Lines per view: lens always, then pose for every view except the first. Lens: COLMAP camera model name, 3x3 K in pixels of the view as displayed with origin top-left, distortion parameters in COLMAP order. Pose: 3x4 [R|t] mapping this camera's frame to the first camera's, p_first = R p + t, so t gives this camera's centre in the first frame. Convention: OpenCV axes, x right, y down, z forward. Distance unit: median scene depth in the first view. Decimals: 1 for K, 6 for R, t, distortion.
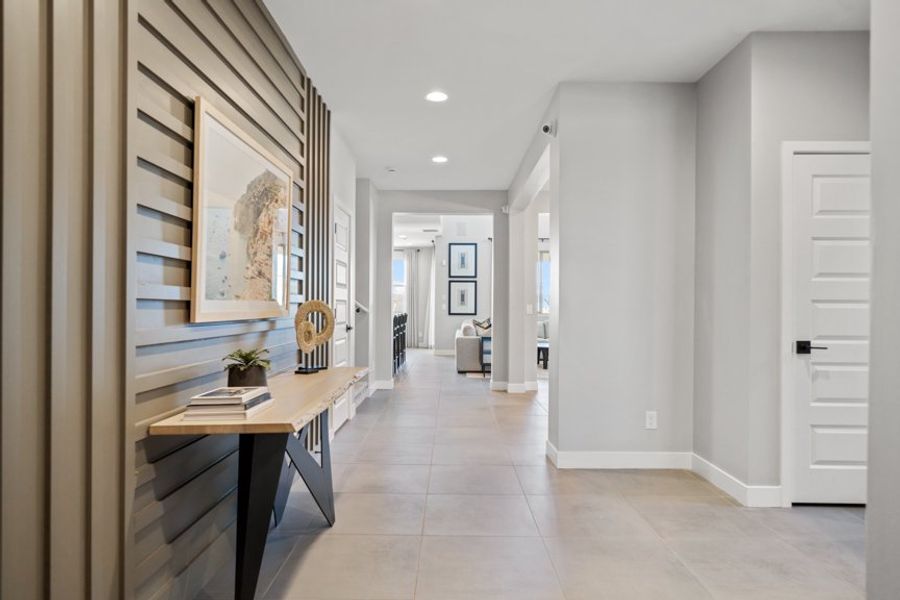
lens RADIAL K [[593.2, 0, 450.0], [0, 593.2, 300.0], [0, 0, 1]] dist [-0.000124, -0.000016]
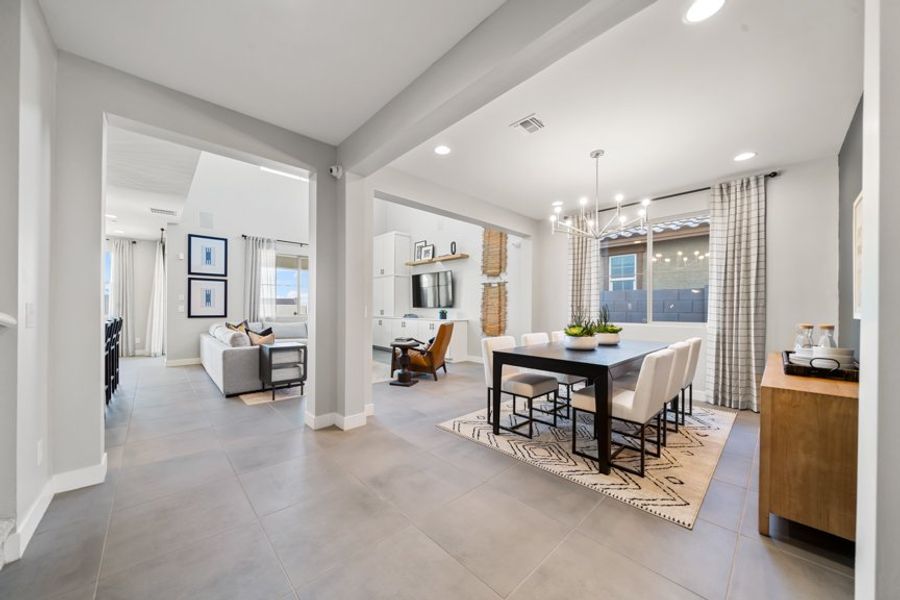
lens RADIAL K [[316.6, 0, 442.2], [0, 316.6, 307.1], [0, 0, 1]] dist [-0.000399, 0.000013]
pose [[0.729341, -0.001460, 0.684149, -0.047515], [-0.007236, 0.999925, 0.009848, 0.002679], [-0.684112, -0.012133, 0.729276, 0.414716]]
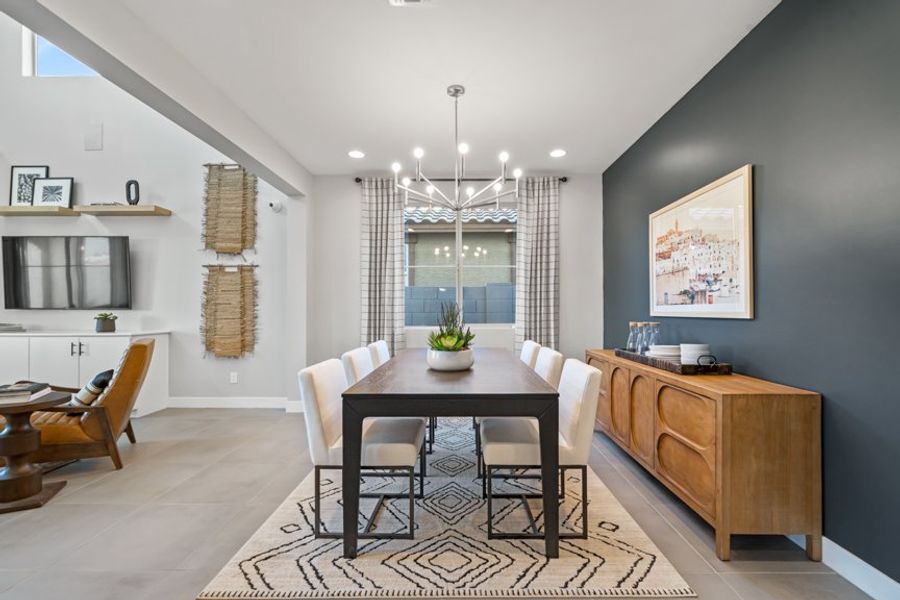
lens RADIAL K [[391.8, 0, 453.5], [0, 391.8, 306.4], [0, 0, 1]] dist [0.000469, -0.000196]
pose [[-0.000657, -0.000933, 0.999999, -0.003216], [-0.008603, 0.999963, 0.000928, 0.004109], [-0.999963, -0.008602, -0.000665, 0.525207]]
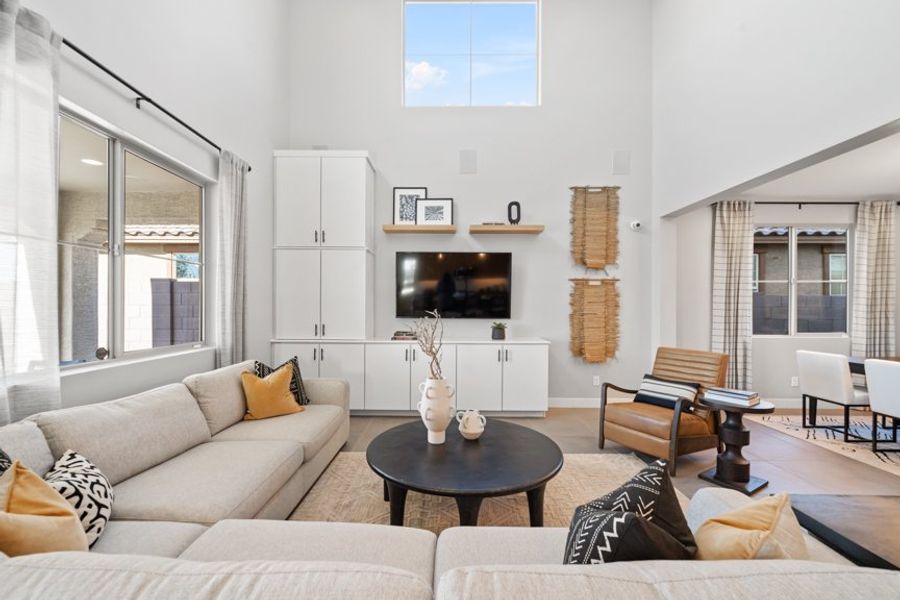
lens RADIAL K [[399.3, 0, 449.5], [0, 399.3, 315.4], [0, 0, 1]] dist [-0.000396, 0.000036]
pose [[-0.008869, -0.008886, 0.999921, -0.049767], [-0.013163, 0.999875, 0.008769, 0.003526], [-0.999874, -0.013084, -0.008984, 0.903002]]
